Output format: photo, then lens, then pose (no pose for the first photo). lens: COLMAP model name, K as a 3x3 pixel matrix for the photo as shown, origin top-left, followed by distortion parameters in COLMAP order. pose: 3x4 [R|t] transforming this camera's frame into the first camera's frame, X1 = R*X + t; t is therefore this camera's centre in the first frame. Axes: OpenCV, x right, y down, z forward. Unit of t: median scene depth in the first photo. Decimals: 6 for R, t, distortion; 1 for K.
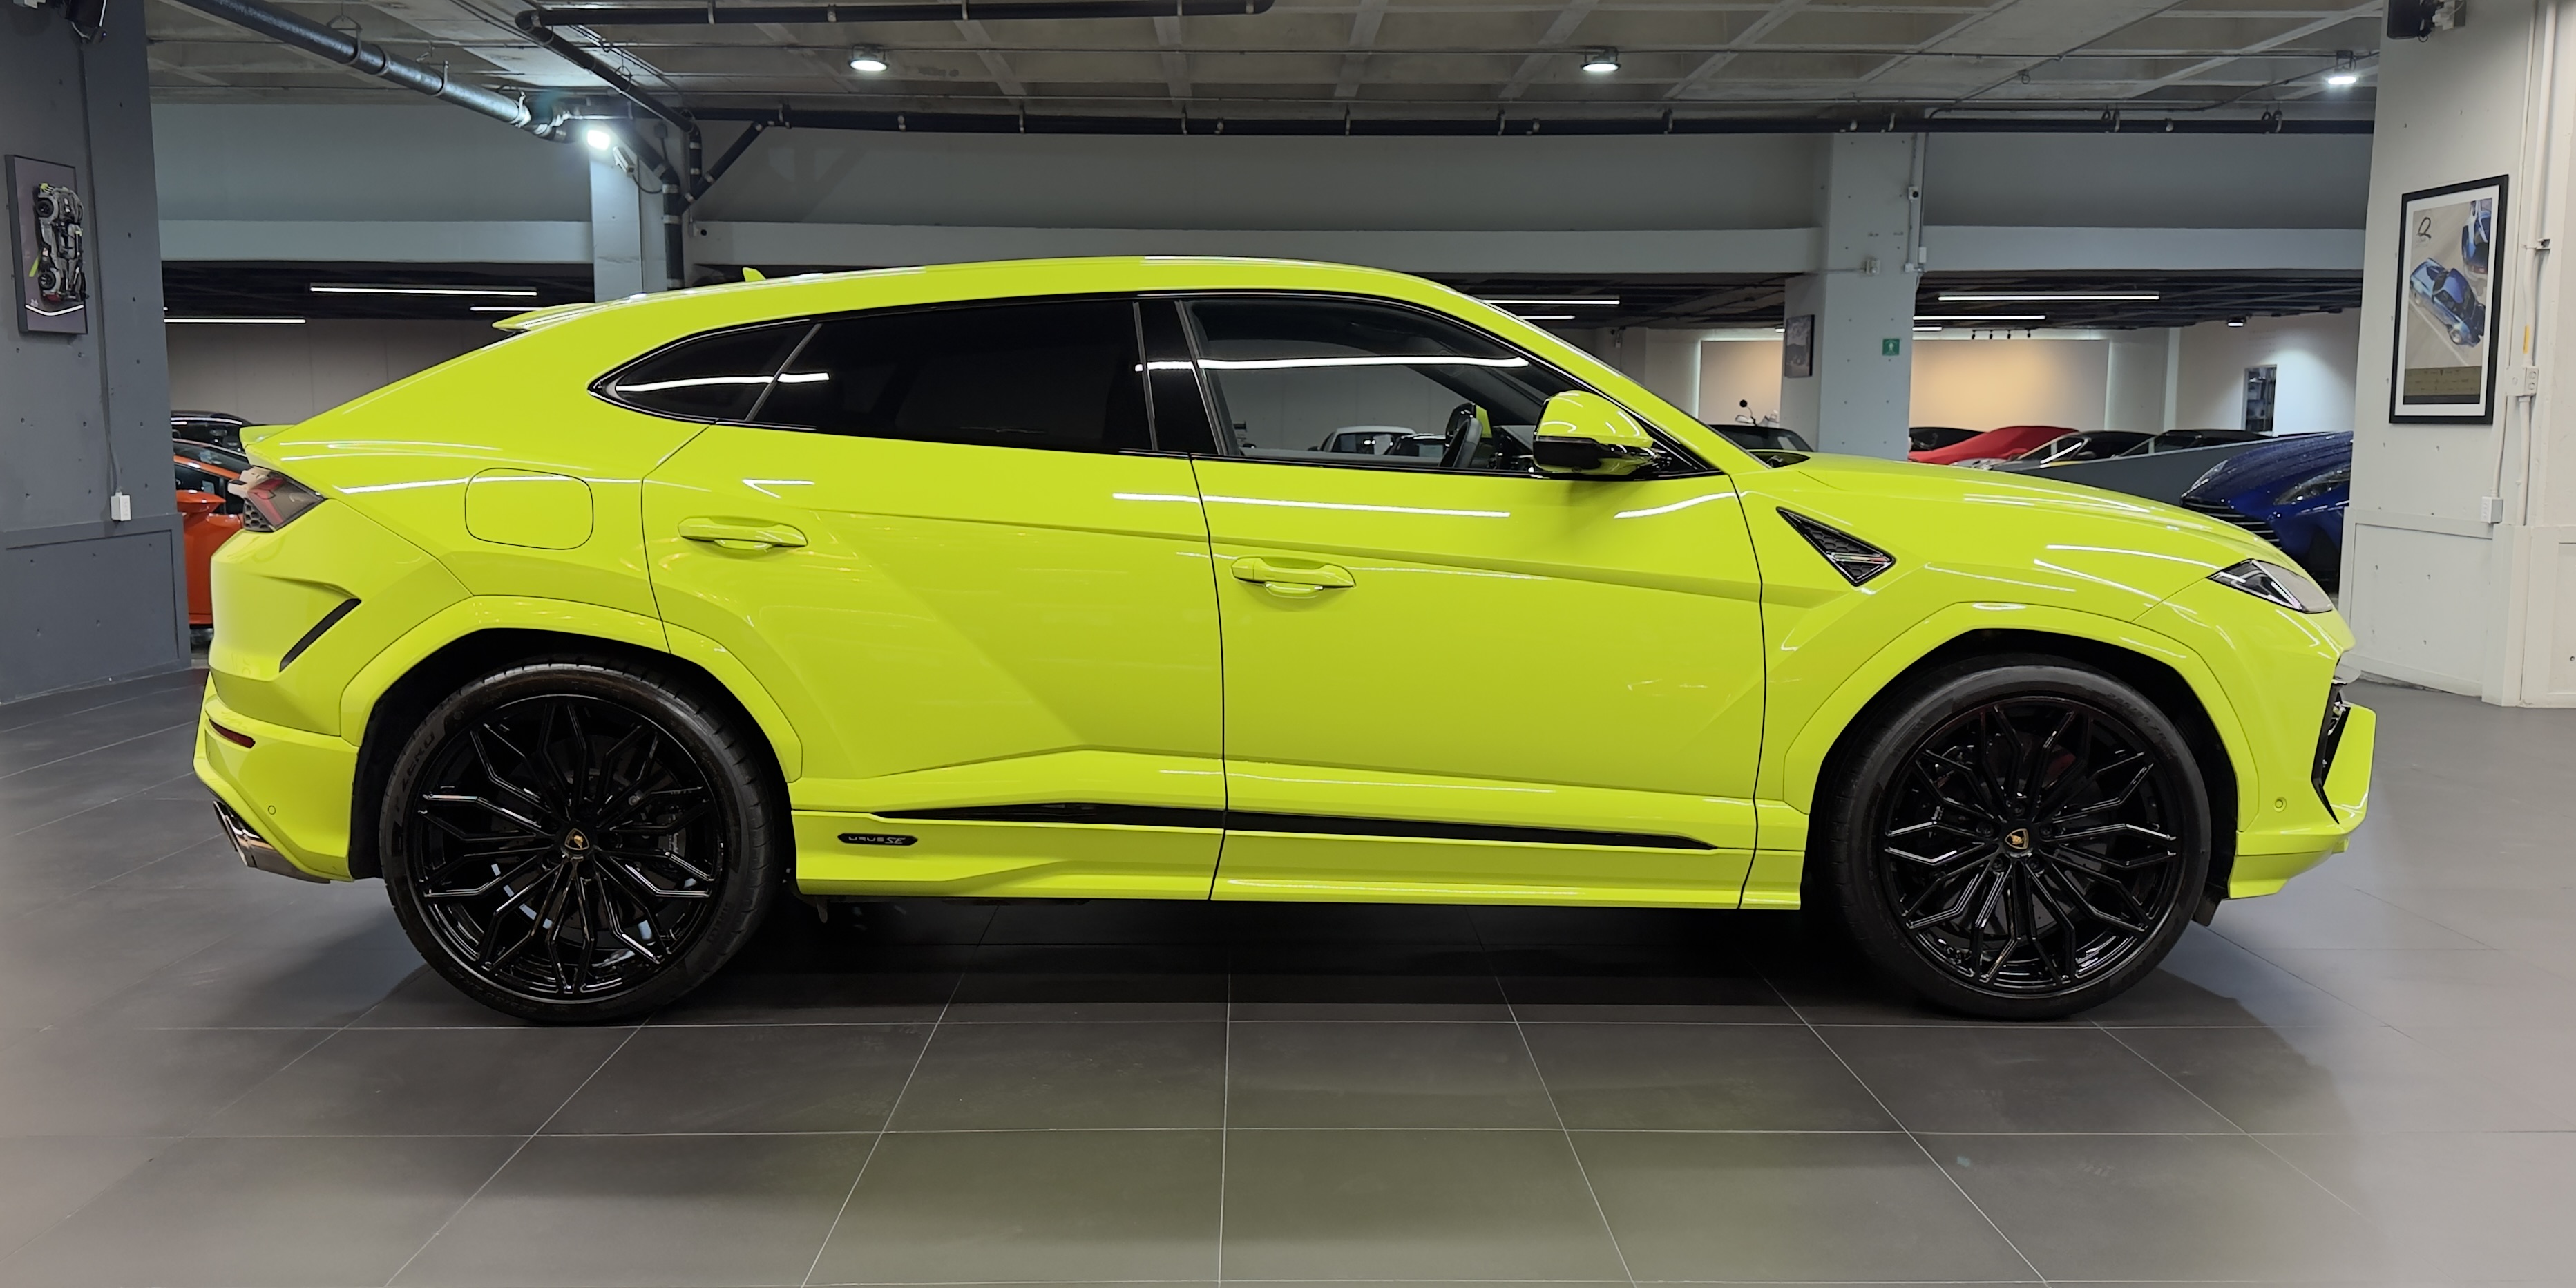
lens RADIAL K [[1971.0, 0, 1304.6], [0, 1971.0, 654.1], [0, 0, 1]] dist [0.001083, -0.000018]
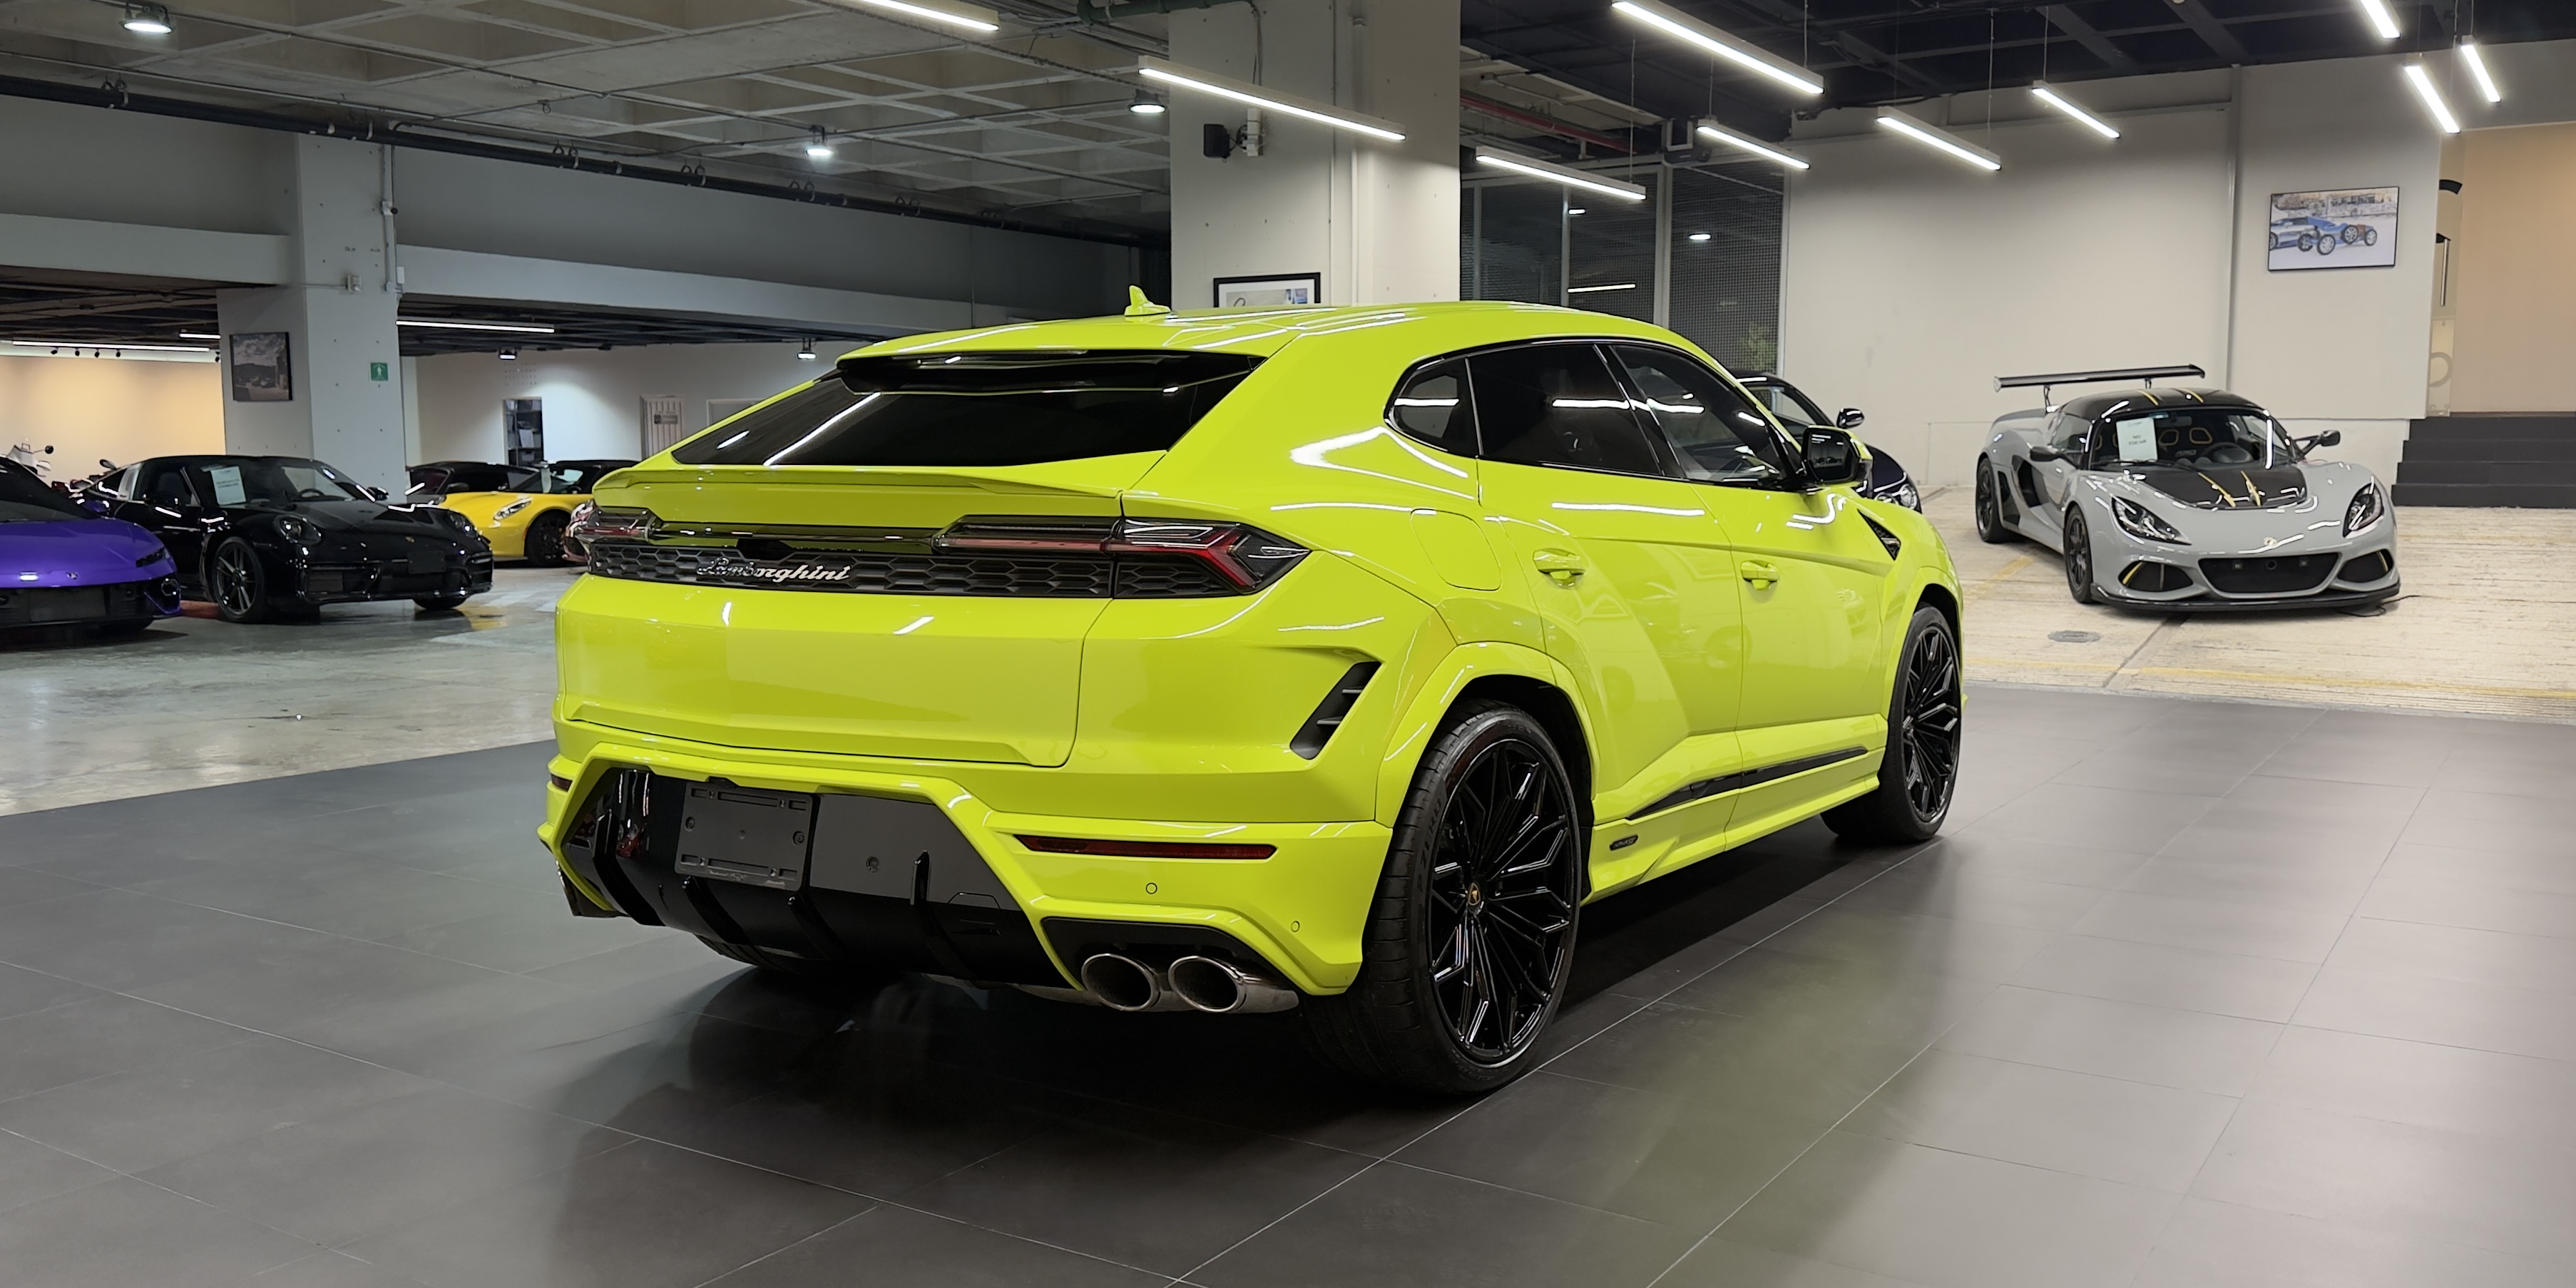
lens RADIAL K [[1950.4, 0, 1288.0], [0, 1950.4, 644.0], [0, 0, 1]] dist [0.216613, -0.326972]
pose [[0.573051, -0.085453, 0.815052, -0.266367], [0.103059, 0.994168, 0.031773, -0.014746], [-0.813014, 0.065791, 0.578516, 0.117069]]
